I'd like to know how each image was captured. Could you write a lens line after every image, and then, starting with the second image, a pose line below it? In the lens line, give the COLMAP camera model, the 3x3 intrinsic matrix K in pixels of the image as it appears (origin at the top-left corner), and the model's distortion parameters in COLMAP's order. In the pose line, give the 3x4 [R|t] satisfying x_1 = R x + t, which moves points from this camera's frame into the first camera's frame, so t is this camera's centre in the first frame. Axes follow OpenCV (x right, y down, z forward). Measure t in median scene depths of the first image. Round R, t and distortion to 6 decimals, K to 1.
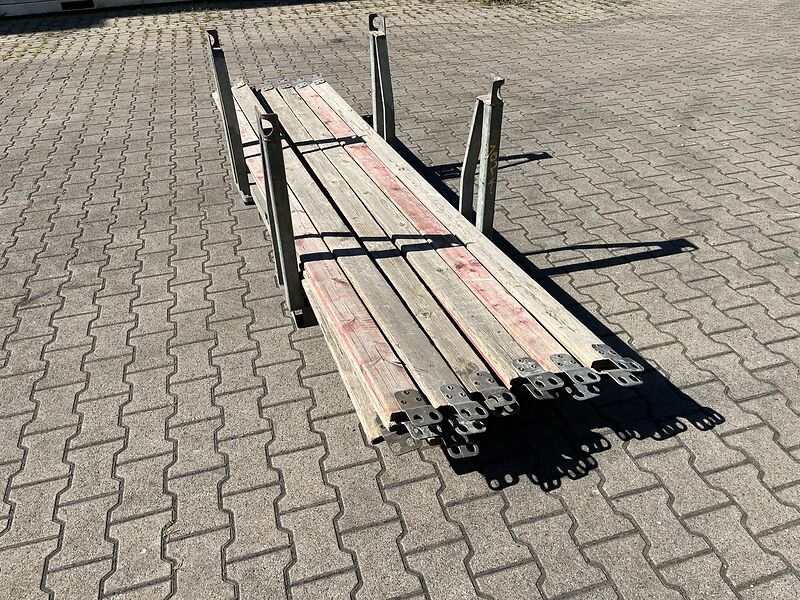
lens RADIAL K [[609.8, 0, 395.7], [0, 609.8, 299.8], [0, 0, 1]] dist [0.054752, -0.065346]
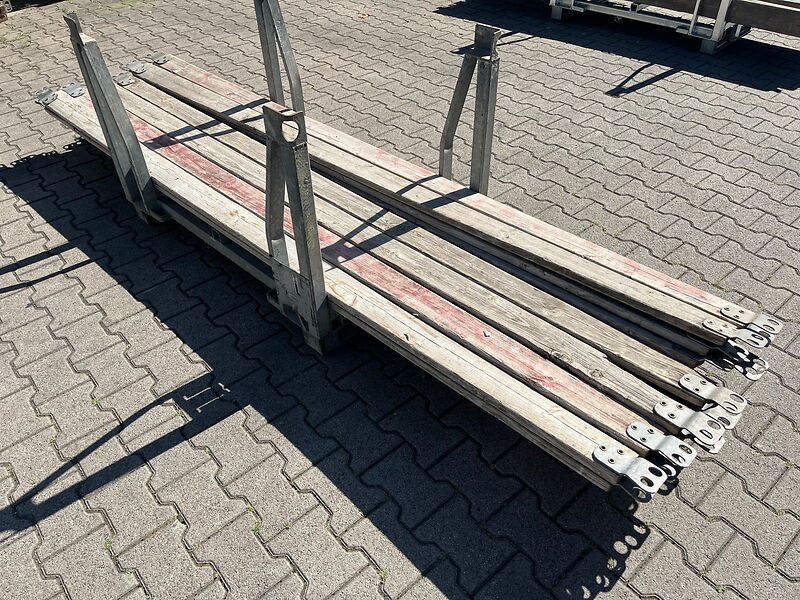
lens RADIAL K [[609.8, 0, 392.0], [0, 609.8, 298.3], [0, 0, 1]] dist [0.054752, -0.065346]
pose [[-0.912419, 0.299602, -0.278802, 0.080637], [-0.196755, 0.276223, 0.940738, -1.024722], [0.358859, 0.913203, -0.193083, 1.438679]]
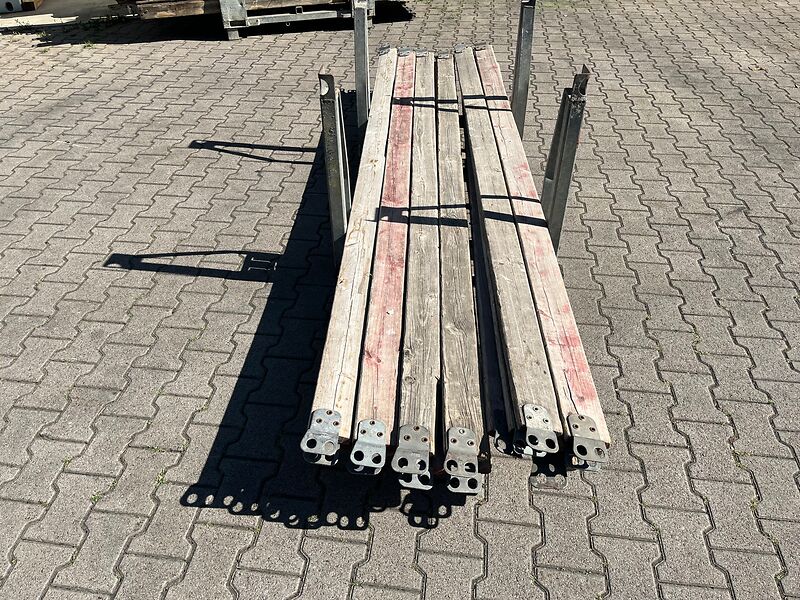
lens RADIAL K [[609.8, 0, 391.2], [0, 609.8, 294.2], [0, 0, 1]] dist [0.054752, -0.065346]
pose [[-0.912797, -0.220495, 0.343779, -0.417573], [0.266318, 0.316822, 0.910329, -1.089079], [-0.309639, 0.922500, -0.230473, 1.530180]]
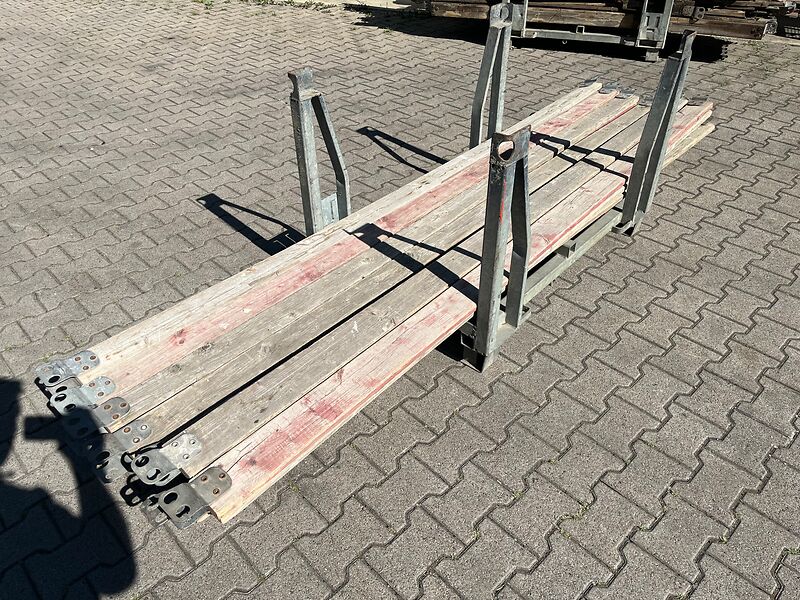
lens RADIAL K [[609.8, 0, 388.8], [0, 609.8, 298.2], [0, 0, 1]] dist [0.054752, -0.065346]
pose [[-0.455093, -0.507965, 0.731342, -0.773676], [0.540786, 0.494836, 0.680212, -0.842051], [-0.707418, 0.705059, 0.049503, 1.221037]]
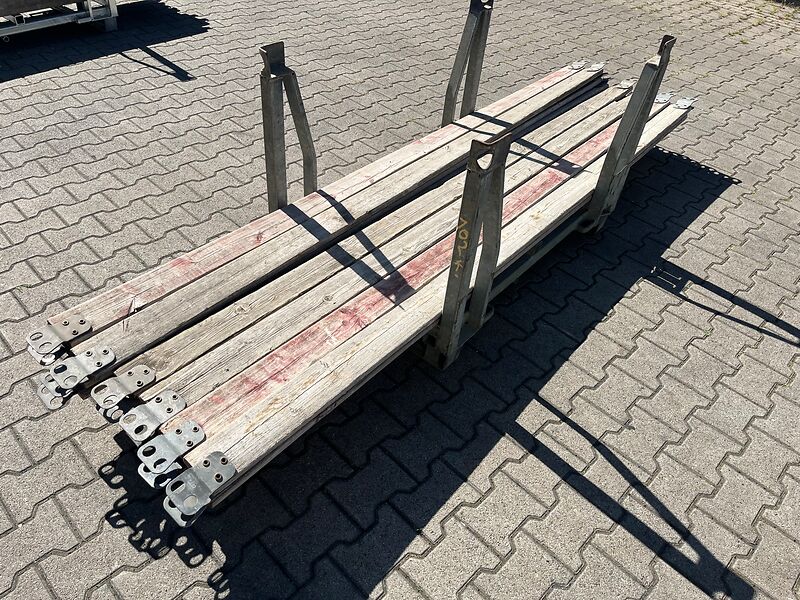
lens RADIAL K [[609.8, 0, 390.3], [0, 609.8, 294.5], [0, 0, 1]] dist [0.054752, -0.065346]
pose [[0.475868, 0.614086, -0.629641, 0.529727], [-0.579560, 0.757425, 0.300695, -0.294403], [0.661559, 0.221824, 0.716334, 0.359007]]
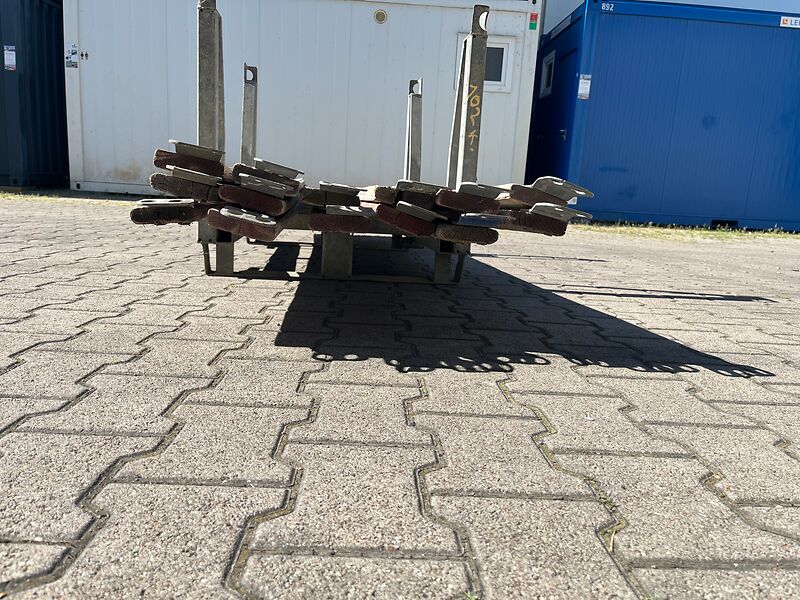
lens RADIAL K [[609.8, 0, 395.9], [0, 609.8, 297.9], [0, 0, 1]] dist [0.054752, -0.065346]
pose [[0.966962, 0.116796, -0.226589, 0.232766], [-0.204590, 0.885826, -0.416479, 0.315483], [0.152075, 0.449078, 0.880456, 0.309695]]
